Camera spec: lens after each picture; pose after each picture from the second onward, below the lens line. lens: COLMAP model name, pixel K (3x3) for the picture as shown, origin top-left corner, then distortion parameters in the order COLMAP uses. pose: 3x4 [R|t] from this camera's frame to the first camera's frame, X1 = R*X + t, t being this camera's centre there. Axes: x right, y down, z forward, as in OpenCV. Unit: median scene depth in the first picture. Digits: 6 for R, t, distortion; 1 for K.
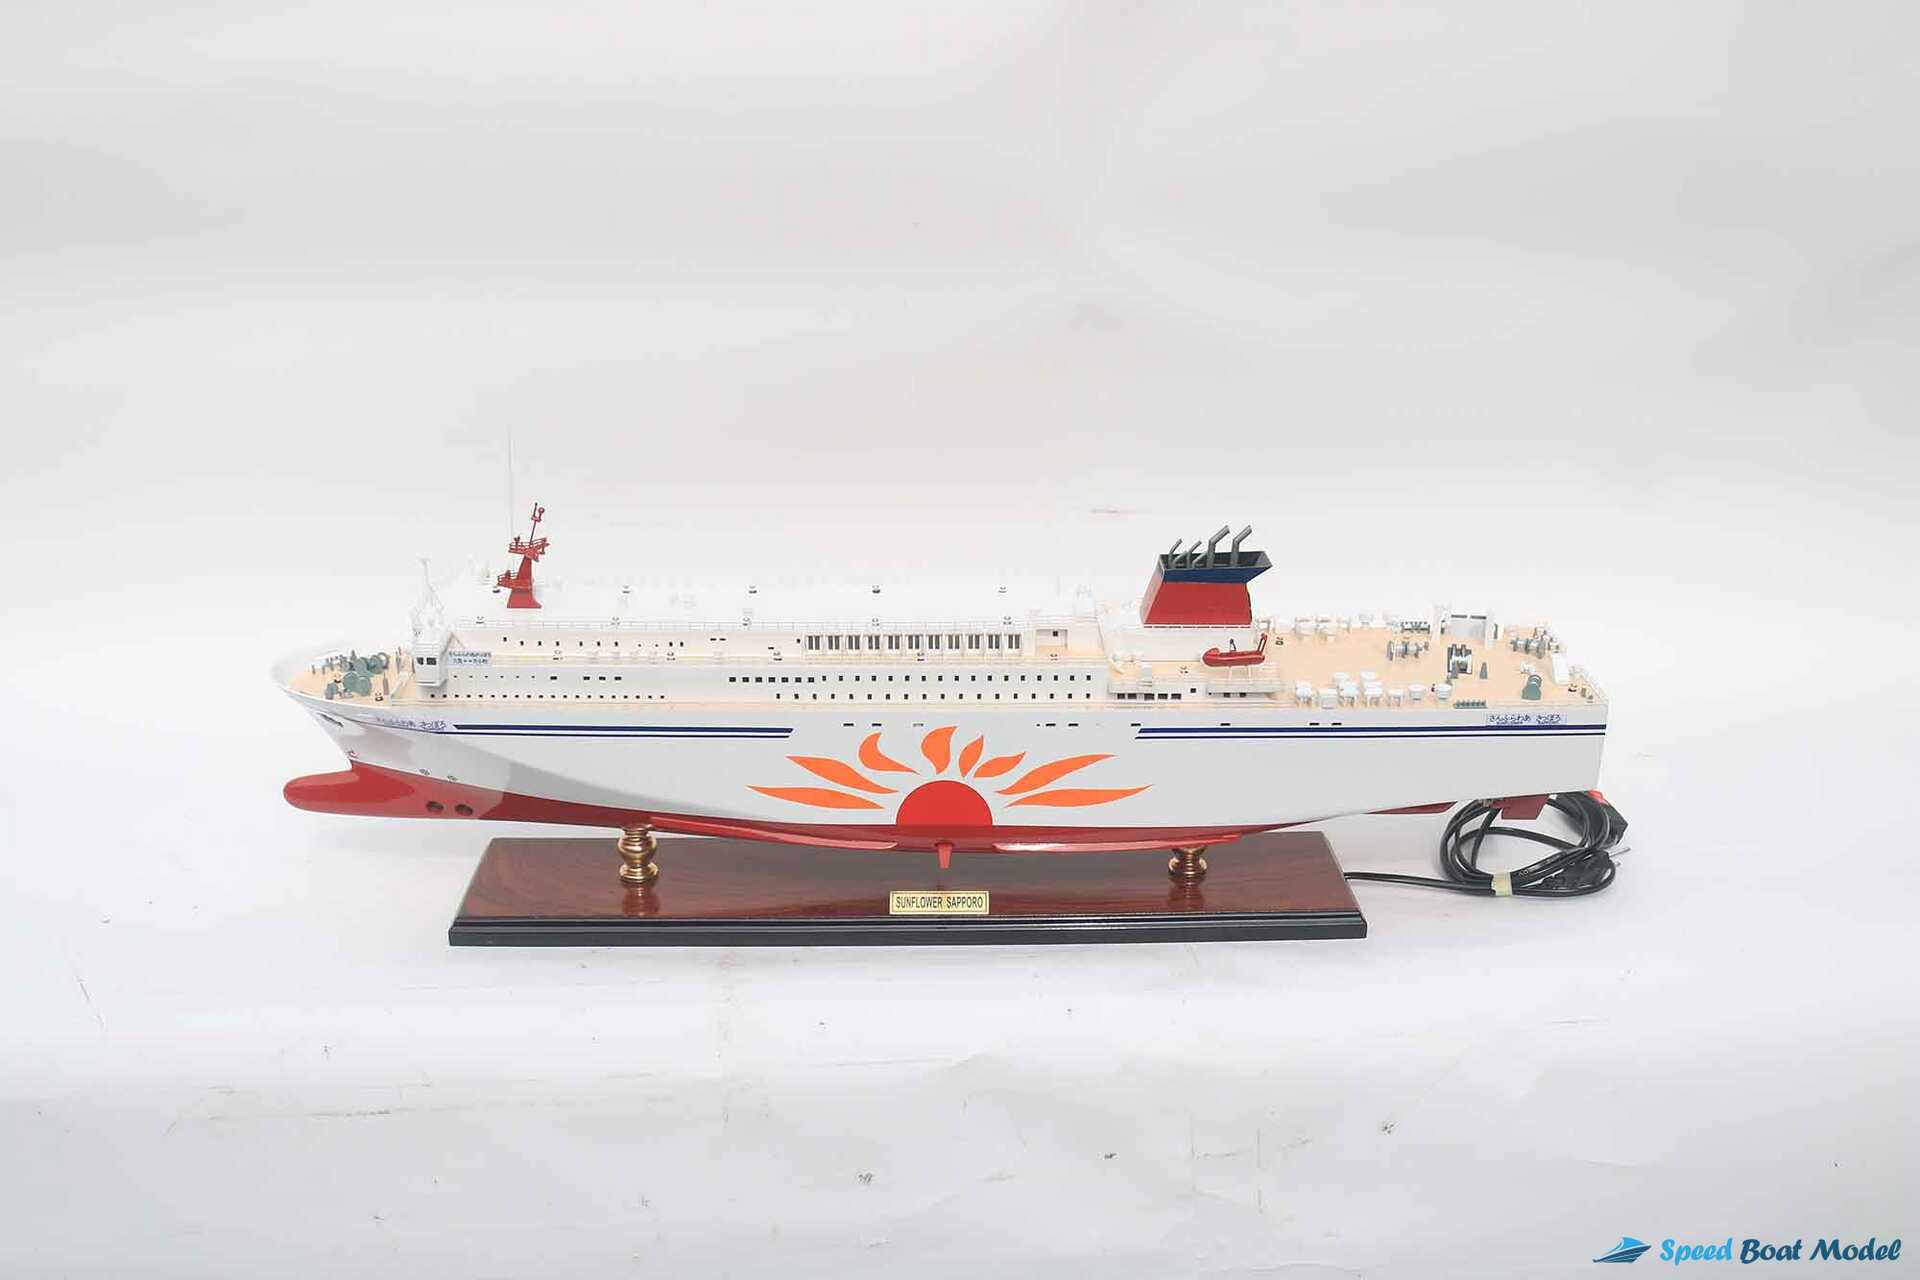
lens RADIAL K [[2026.5, 0, 960.0], [0, 2026.5, 640.0], [0, 0, 1]] dist [-0.124608, 0.088140]
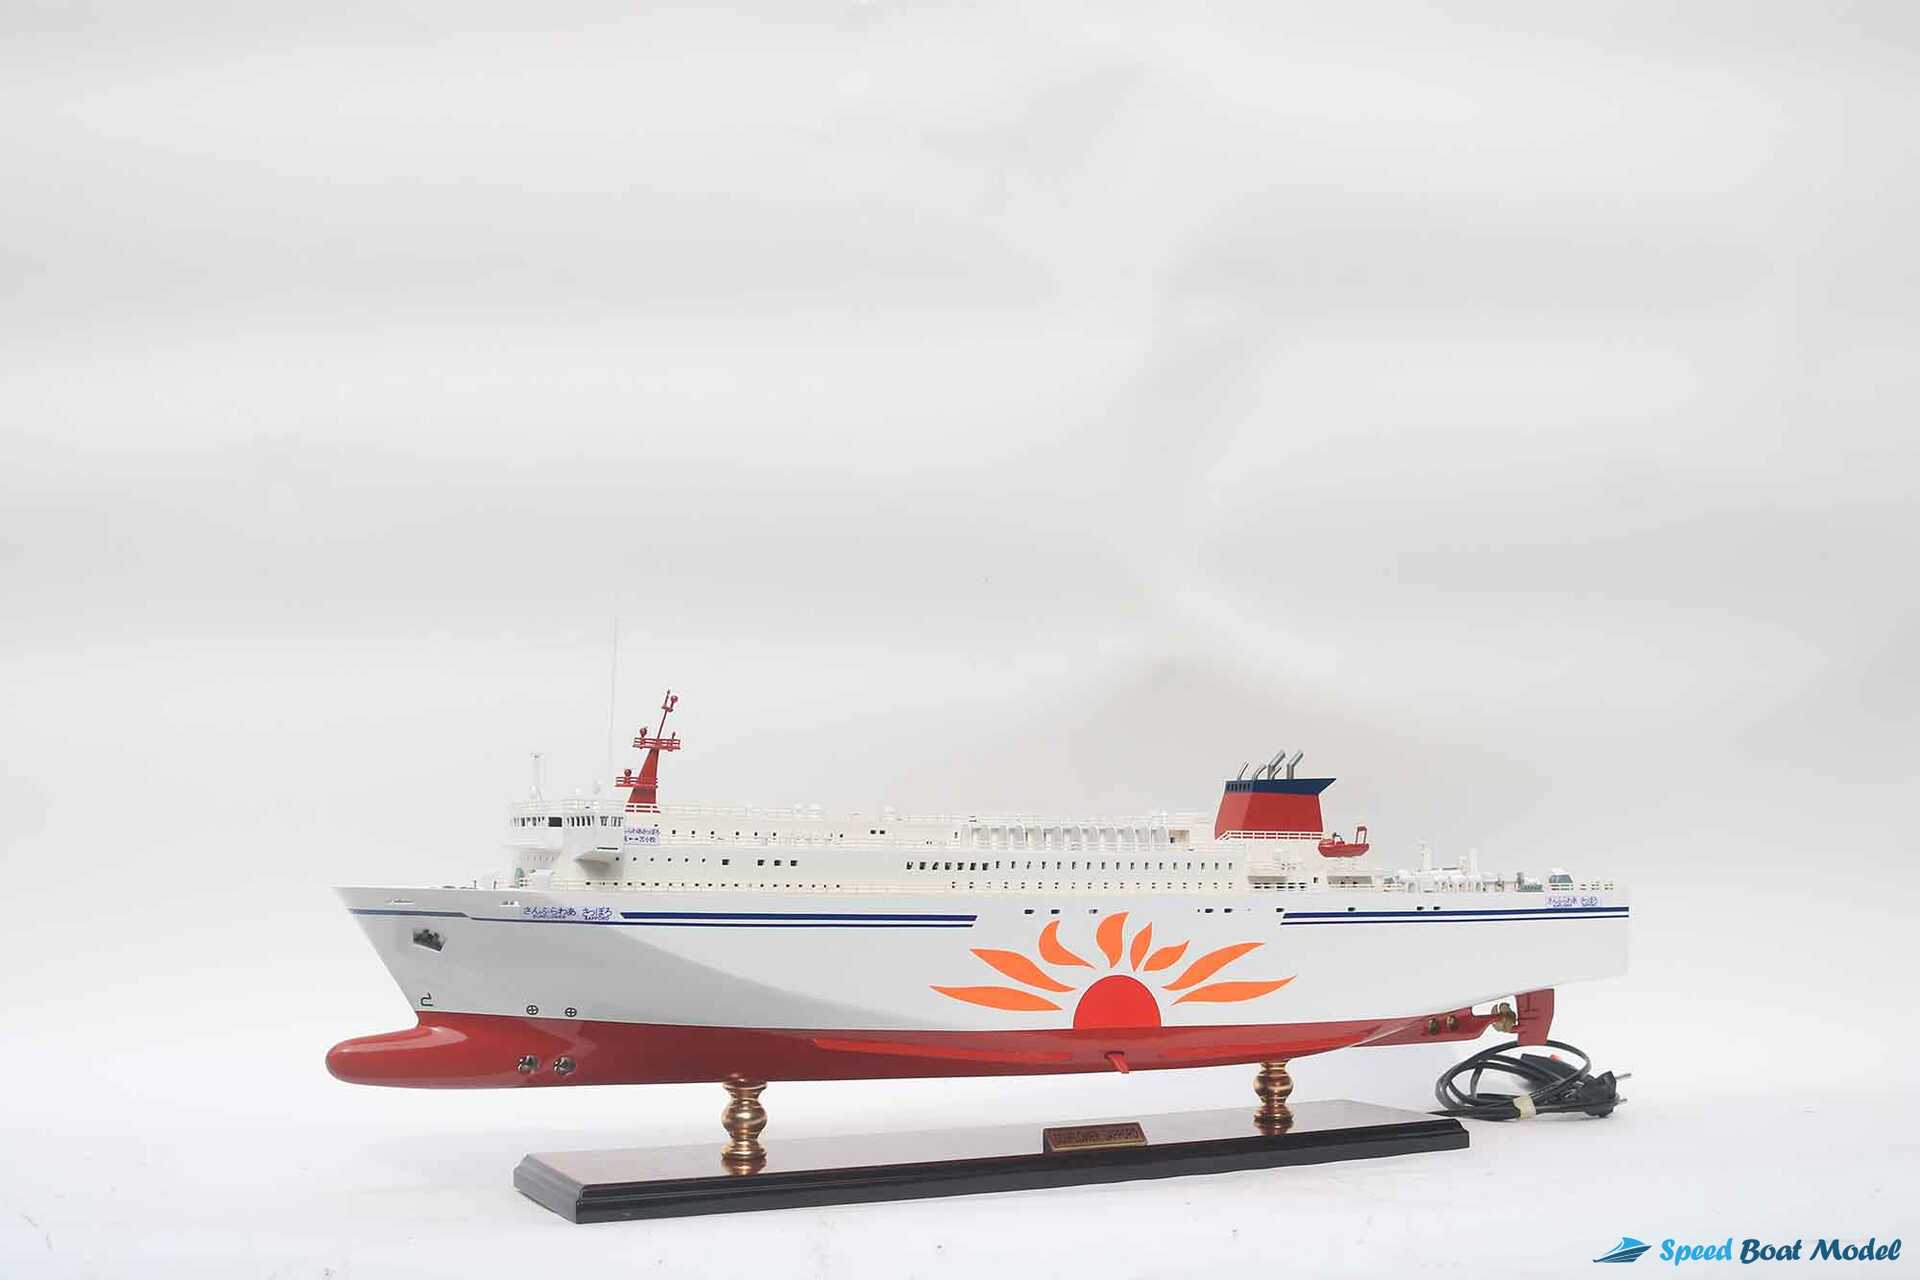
lens RADIAL K [[2026.5, 0, 960.0], [0, 2026.5, 640.0], [0, 0, 1]] dist [-0.124608, 0.088140]
pose [[0.897135, 0.045454, 0.439411, -0.492385], [0.151757, 0.902444, -0.403192, 0.295899], [-0.414871, 0.428402, 0.802717, 0.212850]]
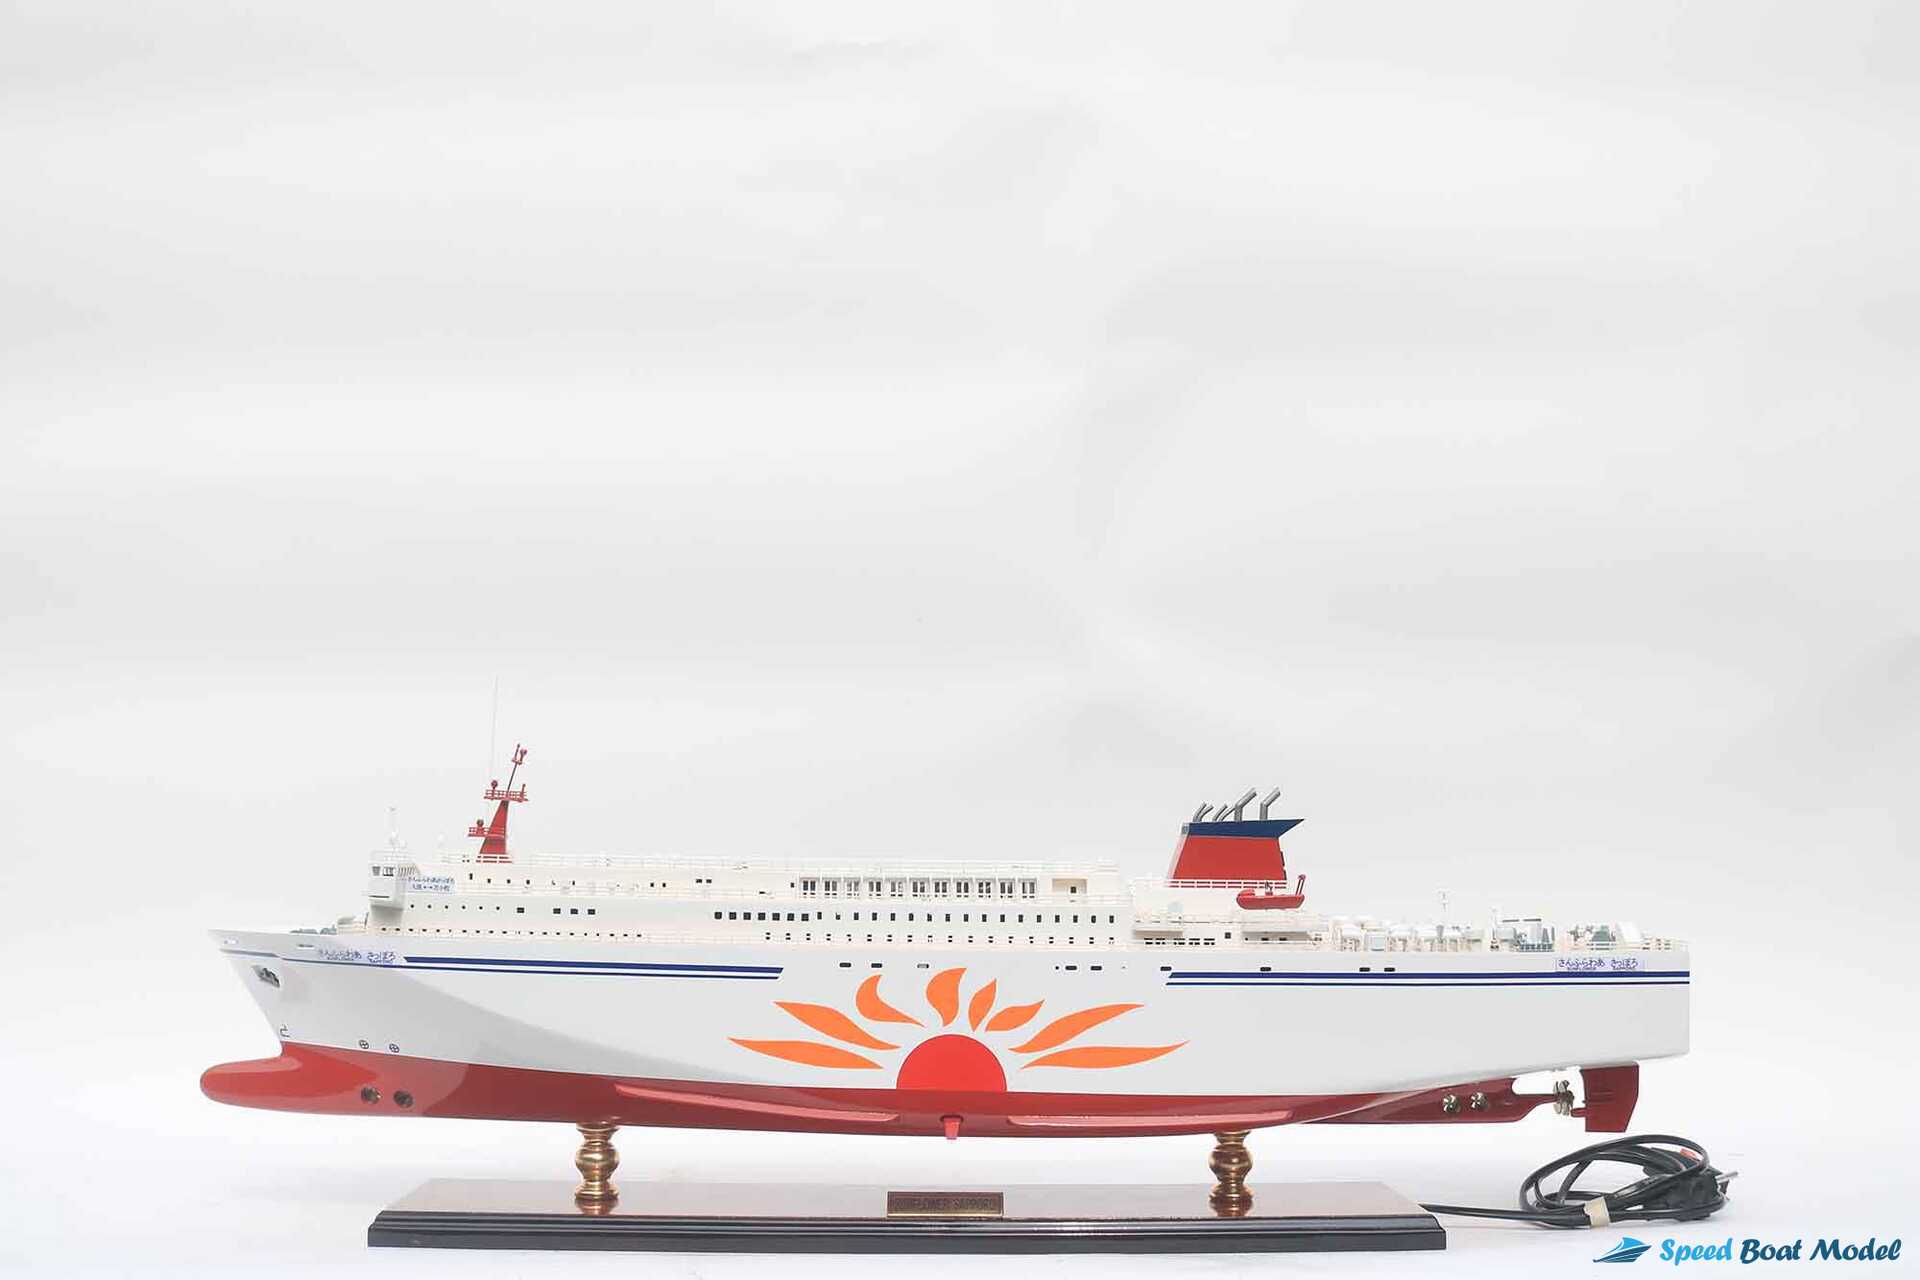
lens RADIAL K [[2026.5, 0, 960.0], [0, 2026.5, 640.0], [0, 0, 1]] dist [-0.124608, 0.088140]
pose [[0.999991, 0.003086, 0.002798, -0.007164], [-0.001511, 0.894681, -0.446703, 0.309033], [-0.003881, 0.446695, 0.894678, 0.136276]]
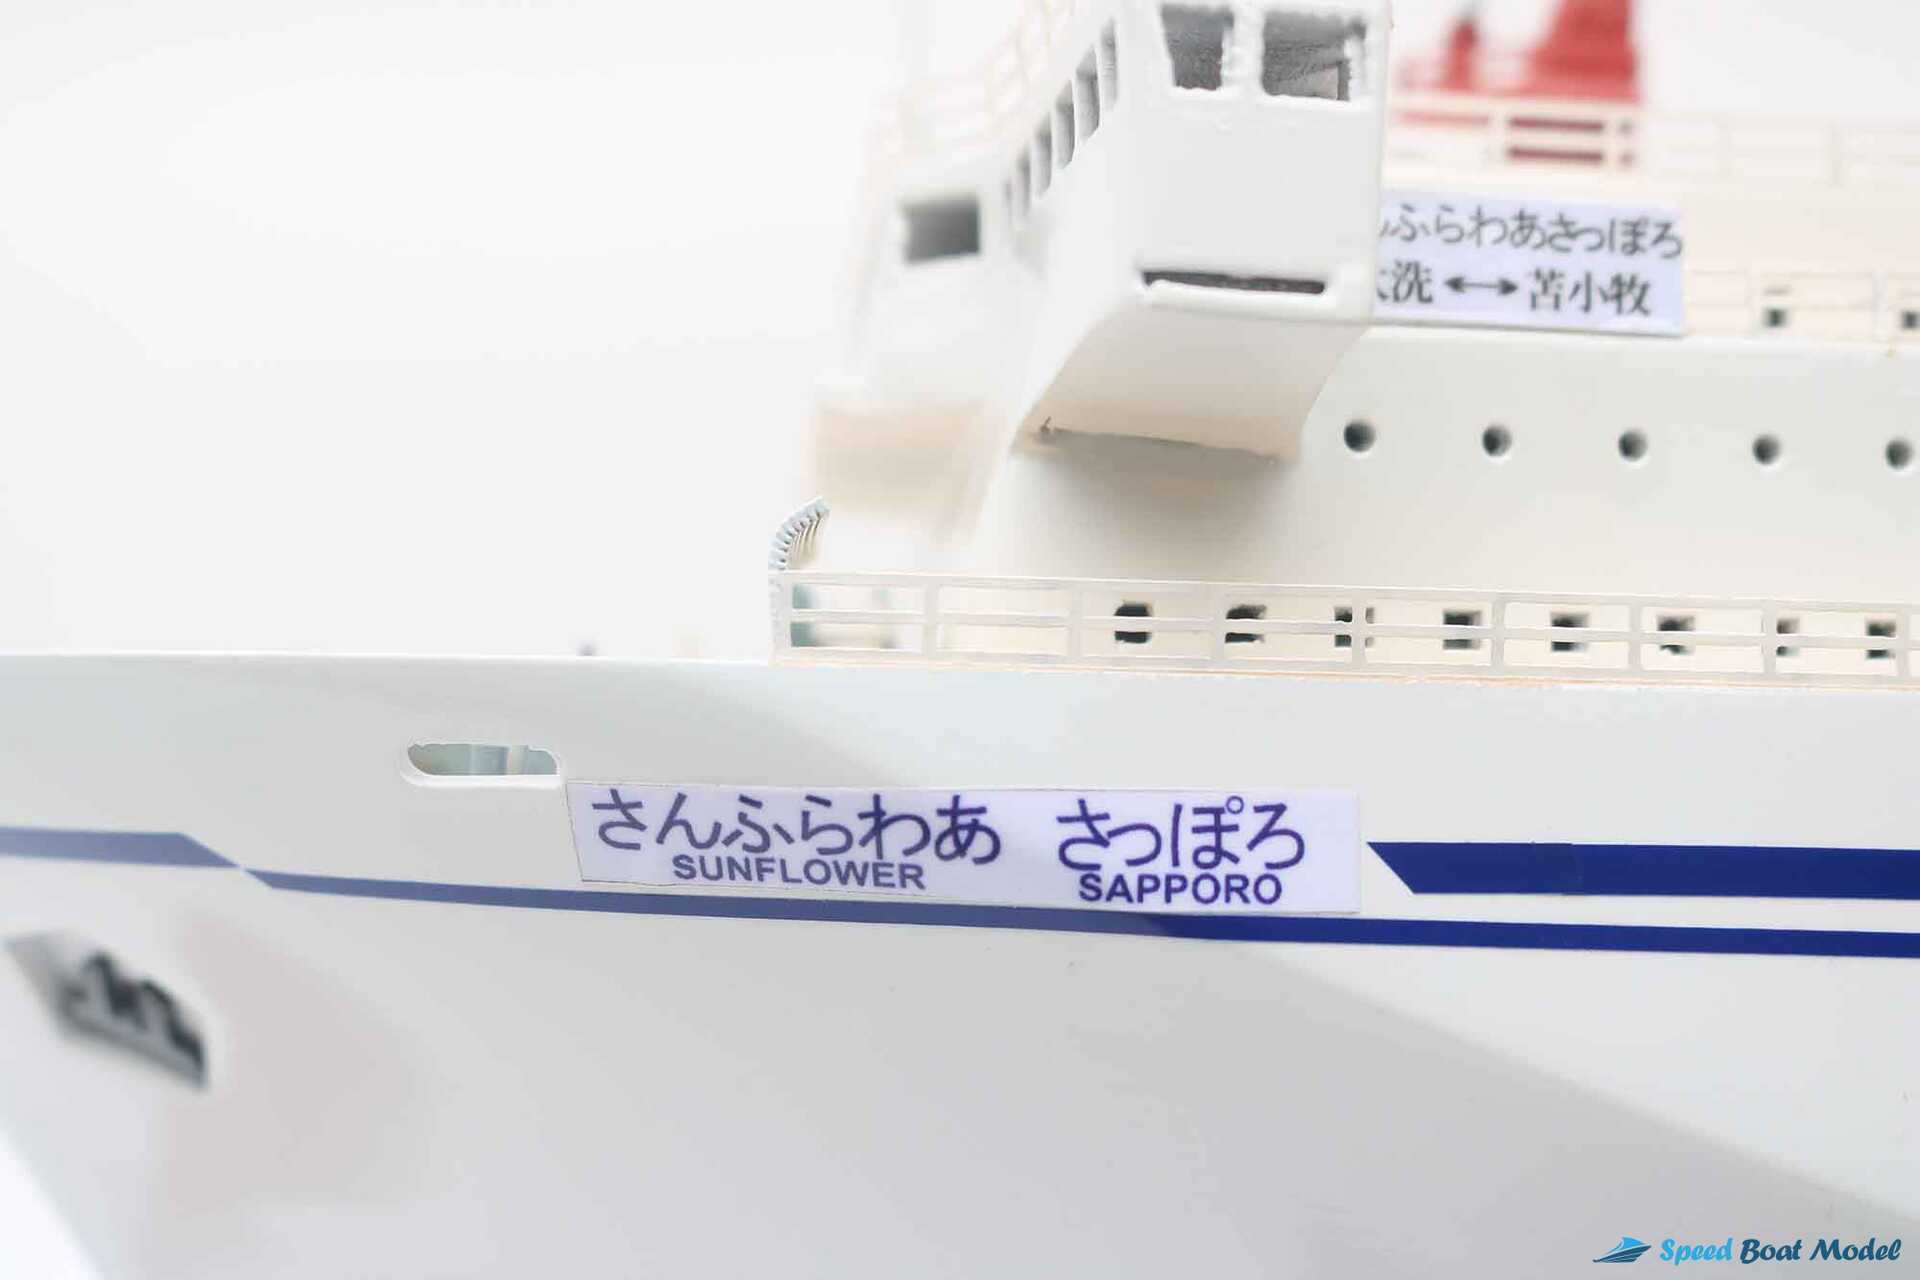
lens RADIAL K [[2415.3, 0, 960.0], [0, 2415.3, 640.0], [0, 0, 1]] dist [-0.010298, -0.006852]
pose [[0.999071, 0.005448, 0.042750, -0.274313], [0.012557, 0.912123, -0.409723, 0.081641], [-0.041225, 0.409880, 0.911208, 0.870954]]
